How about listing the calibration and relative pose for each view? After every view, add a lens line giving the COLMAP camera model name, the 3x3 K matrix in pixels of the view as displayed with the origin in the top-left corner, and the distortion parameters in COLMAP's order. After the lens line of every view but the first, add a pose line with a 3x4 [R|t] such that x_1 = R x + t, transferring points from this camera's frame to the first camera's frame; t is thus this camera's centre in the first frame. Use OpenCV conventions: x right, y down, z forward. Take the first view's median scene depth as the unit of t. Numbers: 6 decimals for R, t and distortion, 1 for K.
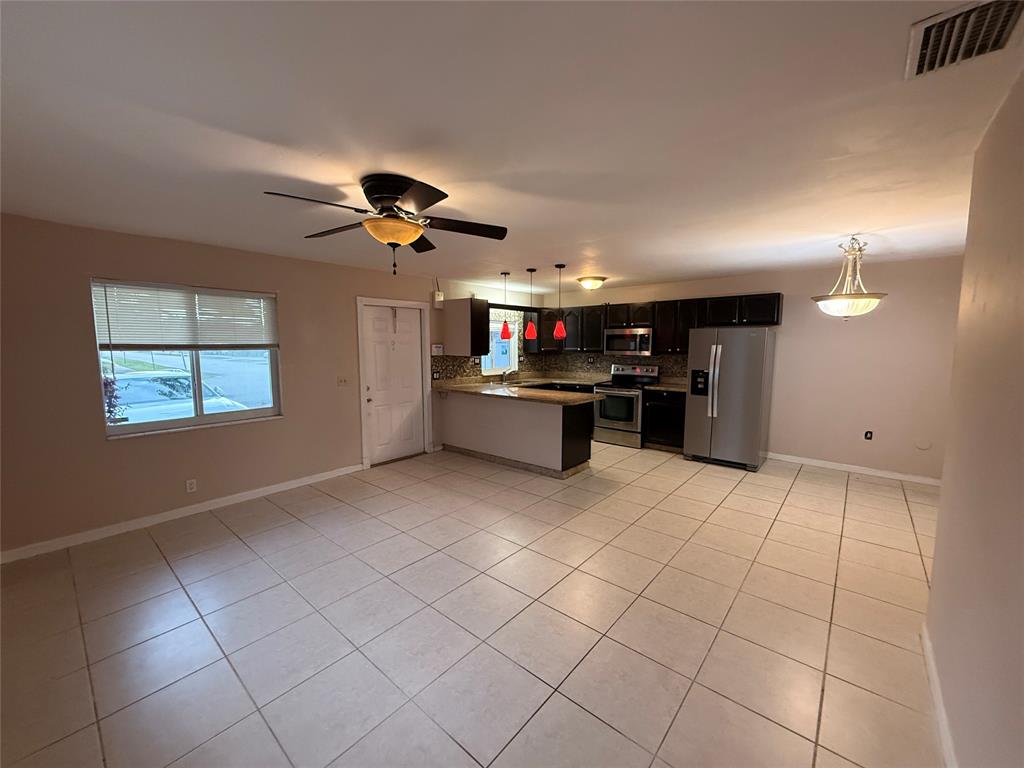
lens RADIAL K [[410.9, 0, 509.1], [0, 410.9, 385.4], [0, 0, 1]] dist [-0.001275, -0.000057]
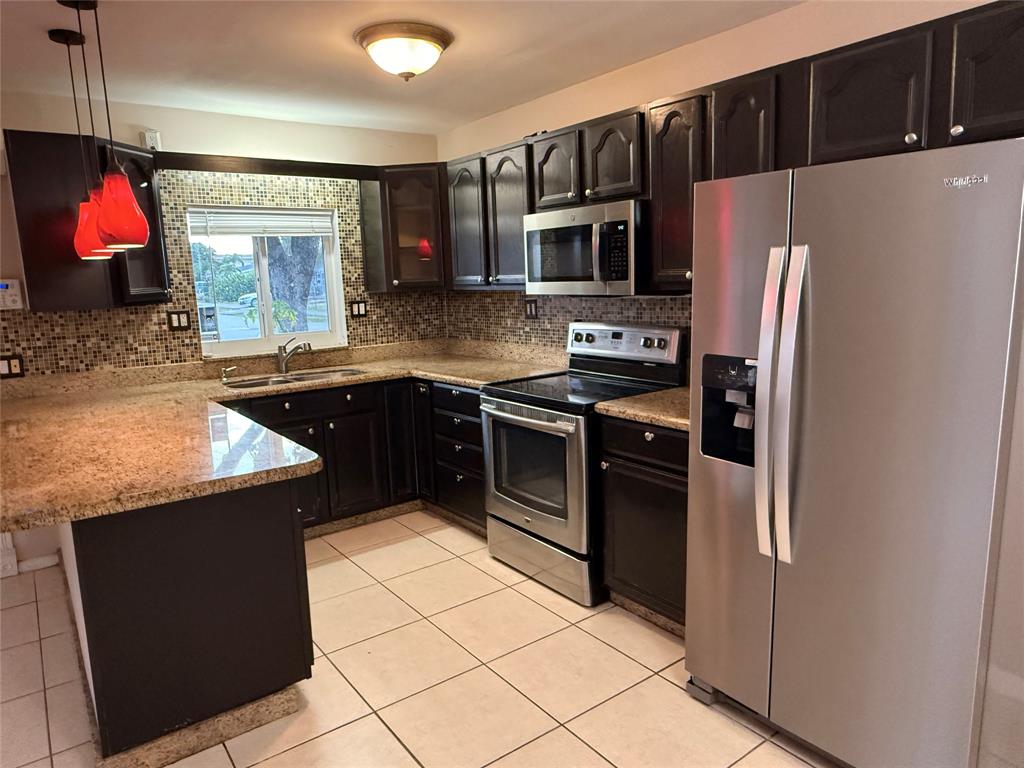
lens RADIAL K [[680.0, 0, 512.8], [0, 680.0, 387.7], [0, 0, 1]] dist [-0.005300, -0.001259]
pose [[0.975515, 0.006334, -0.219843, 0.396006], [0.008436, 0.997772, 0.066177, -0.042561], [0.219773, -0.066411, 0.973288, 0.545246]]
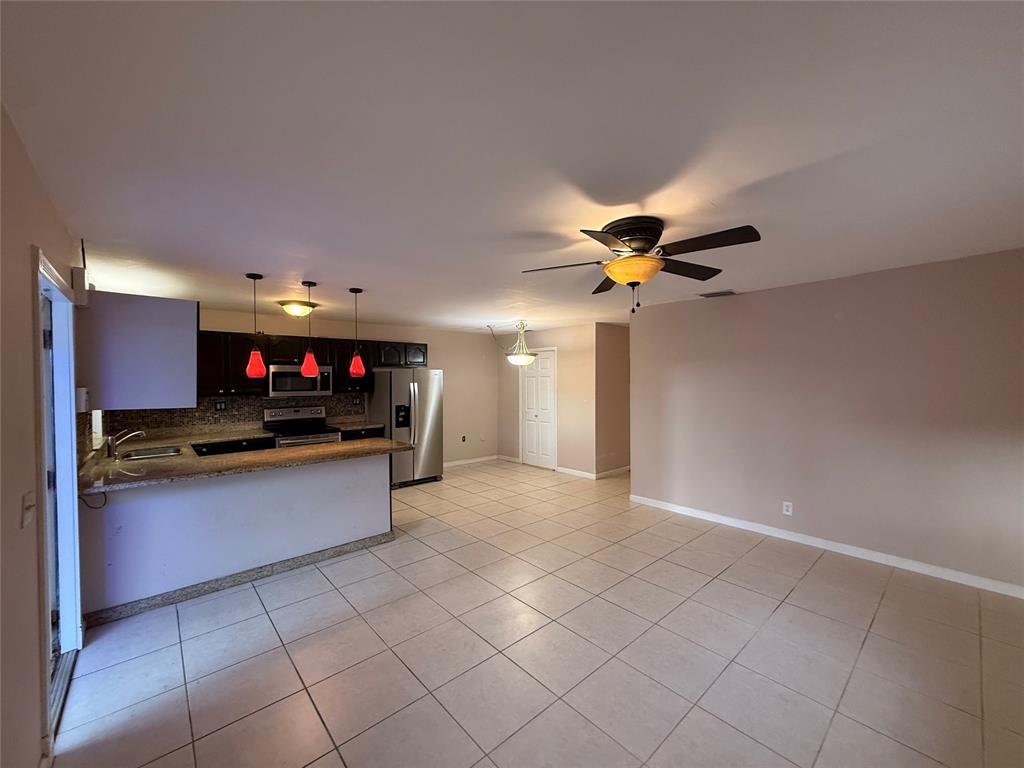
lens RADIAL K [[410.9, 0, 509.1], [0, 410.9, 385.4], [0, 0, 1]] dist [-0.001275, -0.000057]
pose [[0.132580, -0.013933, 0.991074, -0.568653], [0.108612, 0.994084, -0.000554, -0.053975], [-0.985204, 0.107716, 0.133309, 0.511084]]
